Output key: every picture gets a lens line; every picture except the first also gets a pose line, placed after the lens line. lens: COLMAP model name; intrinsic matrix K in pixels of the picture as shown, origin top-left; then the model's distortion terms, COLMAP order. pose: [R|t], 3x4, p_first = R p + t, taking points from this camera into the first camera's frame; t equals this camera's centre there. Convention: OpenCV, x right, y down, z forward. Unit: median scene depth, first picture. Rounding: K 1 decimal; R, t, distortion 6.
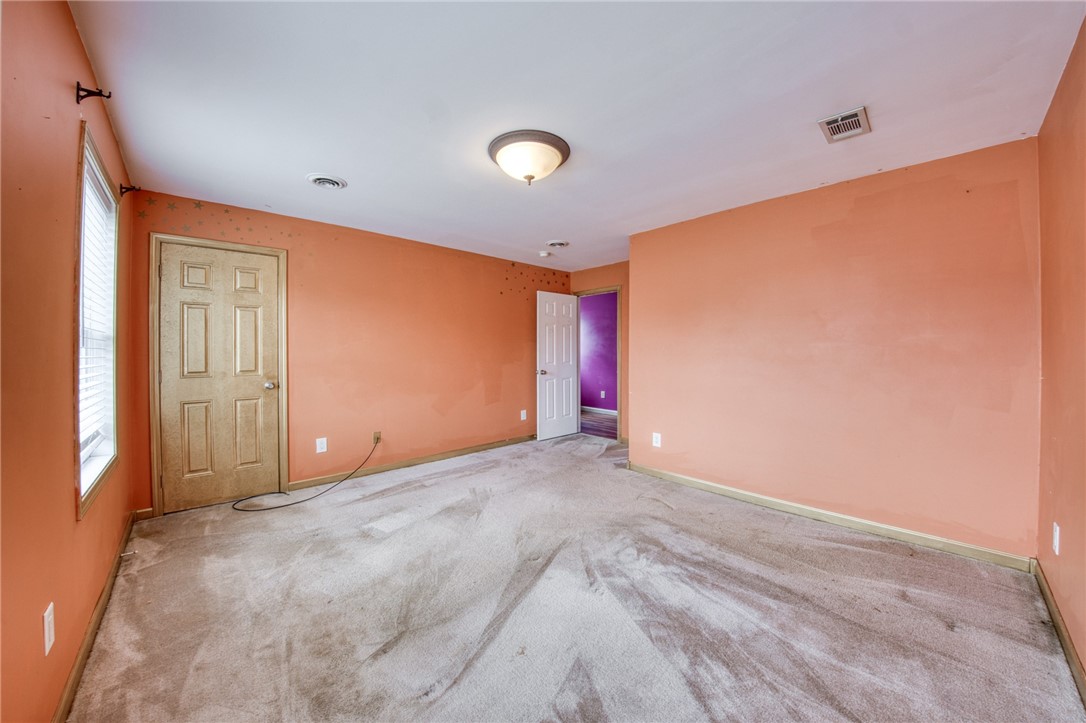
lens RADIAL K [[387.6, 0, 554.9], [0, 387.6, 350.3], [0, 0, 1]] dist [-0.019899, -0.000212]
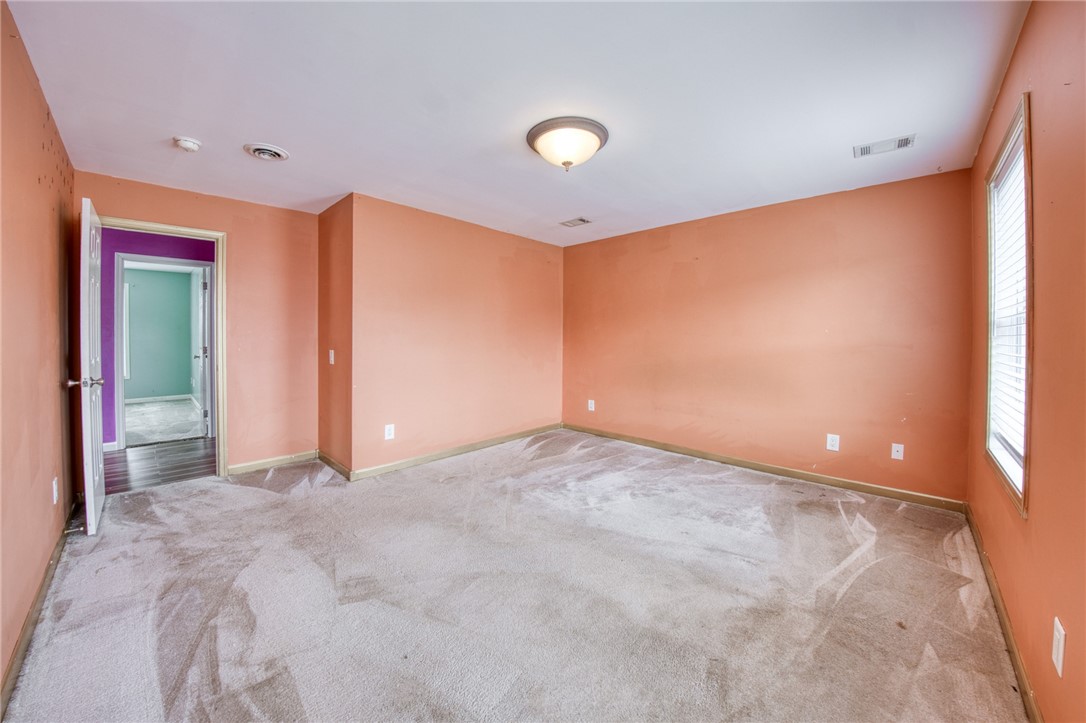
lens RADIAL K [[394.8, 0, 516.4], [0, 394.8, 340.2], [0, 0, 1]] dist [-0.000819, -0.000363]
pose [[-0.008468, -0.007622, 0.999935, -0.999502], [0.002543, 0.999968, 0.007644, 0.008161], [-0.999961, 0.002608, -0.008448, 1.029495]]
